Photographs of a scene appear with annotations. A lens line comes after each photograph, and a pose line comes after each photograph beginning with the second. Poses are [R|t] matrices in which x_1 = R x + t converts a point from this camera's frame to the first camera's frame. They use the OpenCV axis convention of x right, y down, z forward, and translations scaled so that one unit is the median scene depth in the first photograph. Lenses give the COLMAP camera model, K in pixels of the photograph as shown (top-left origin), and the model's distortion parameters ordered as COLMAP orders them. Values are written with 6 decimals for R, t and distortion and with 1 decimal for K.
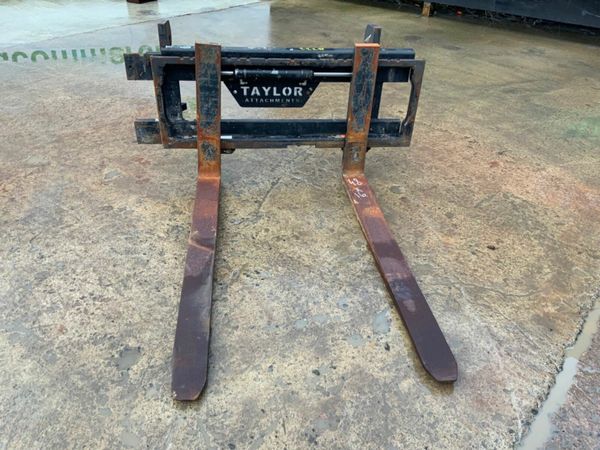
lens RADIAL K [[493.9, 0, 300.8], [0, 493.9, 226.3], [0, 0, 1]] dist [0.092862, -0.178099]
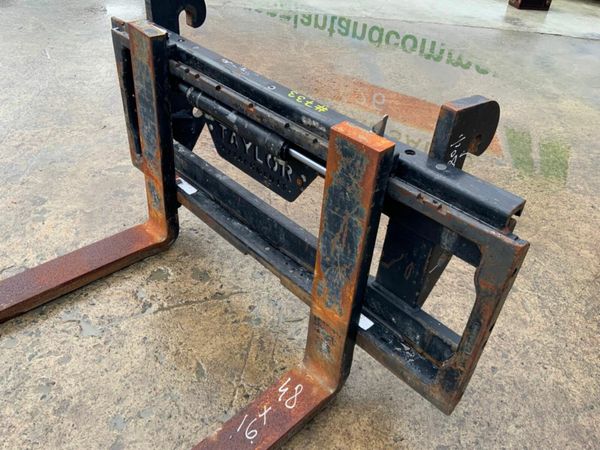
lens RADIAL K [[493.9, 0, 300.8], [0, 493.9, 226.3], [0, 0, 1]] dist [0.092862, -0.178099]
pose [[0.612109, 0.478704, -0.629417, 0.363881], [-0.485839, 0.855669, 0.178300, -0.338532], [0.623925, 0.196656, 0.756336, 0.679118]]
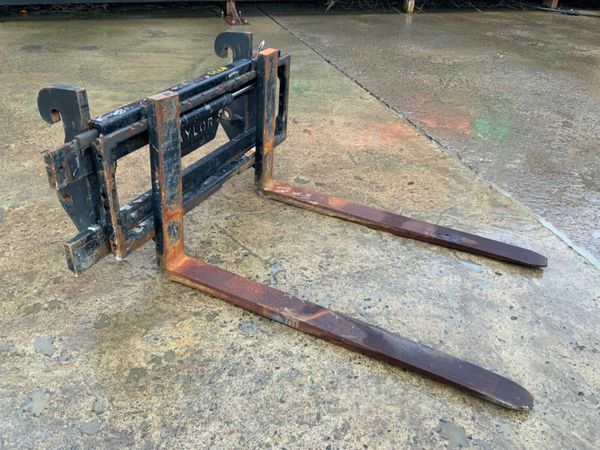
lens RADIAL K [[493.9, 0, 300.8], [0, 493.9, 226.3], [0, 0, 1]] dist [0.092862, -0.178099]
pose [[0.525649, -0.470456, 0.708777, -0.652742], [0.442353, 0.862828, 0.244647, -0.272115], [-0.726648, 0.184931, 0.661652, 0.370730]]
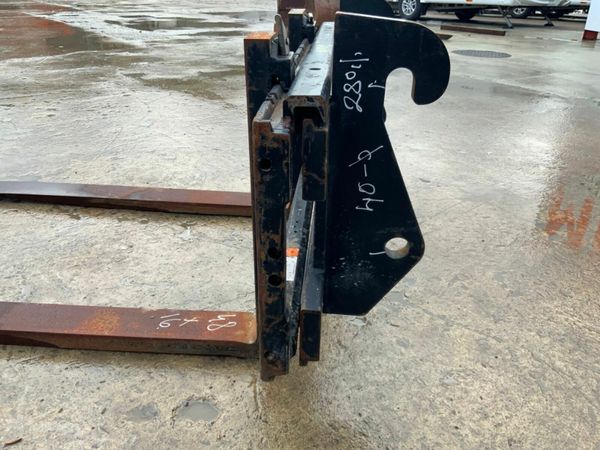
lens RADIAL K [[496.7, 0, 300.0], [0, 496.7, 225.0], [0, 0, 1]] dist [0.067992, -0.113184]
pose [[-0.190099, 0.396322, -0.898216, 0.523790], [-0.572032, 0.698842, 0.429417, -0.432771], [0.797899, 0.595440, 0.093860, 1.045092]]
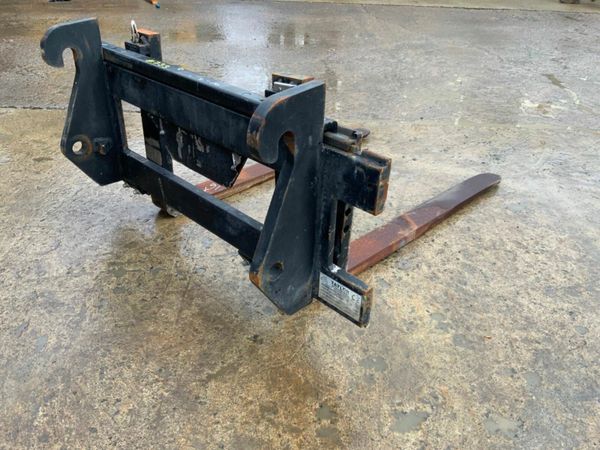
lens RADIAL K [[493.9, 0, 300.8], [0, 493.9, 226.3], [0, 0, 1]] dist [0.092862, -0.178099]
pose [[-0.627664, -0.449095, 0.635887, -0.595226], [0.385937, 0.529876, 0.755171, -0.661875], [-0.676085, 0.719406, -0.159262, 1.135883]]
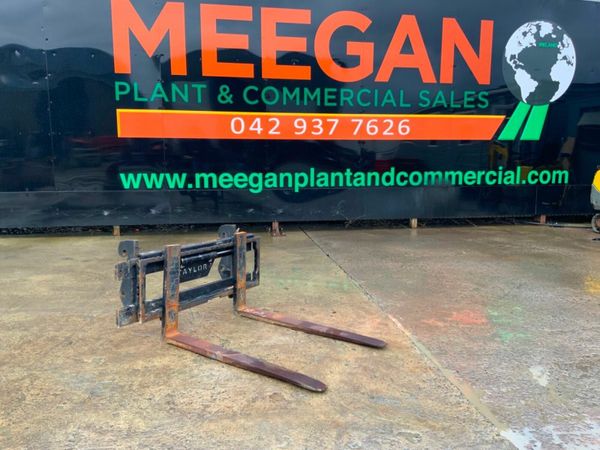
lens RADIAL K [[493.9, 0, 300.8], [0, 493.9, 226.3], [0, 0, 1]] dist [0.092862, -0.178099]
pose [[0.661505, -0.140381, 0.736685, -1.029387], [0.429851, 0.875921, -0.219069, 0.108421], [-0.614524, 0.461580, 0.639769, -0.307900]]
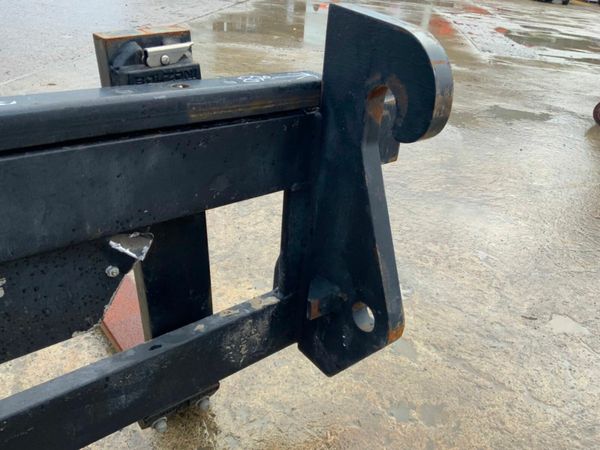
lens RADIAL K [[493.9, 0, 300.8], [0, 493.9, 226.3], [0, 0, 1]] dist [0.092862, -0.178099]
pose [[-0.833491, 0.163207, -0.527879, -0.086178], [-0.398353, 0.484561, 0.778791, -0.535117], [0.382894, 0.859398, -0.338863, 1.150300]]
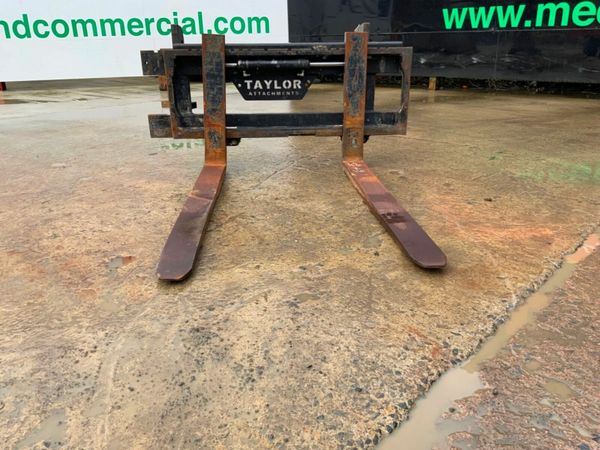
lens RADIAL K [[496.7, 0, 300.0], [0, 496.7, 225.0], [0, 0, 1]] dist [0.067992, -0.113184]
pose [[0.997882, -0.030230, -0.057606, 0.057577], [0.016100, 0.972692, -0.231541, 0.297388], [0.063032, 0.230123, 0.971118, 0.011589]]
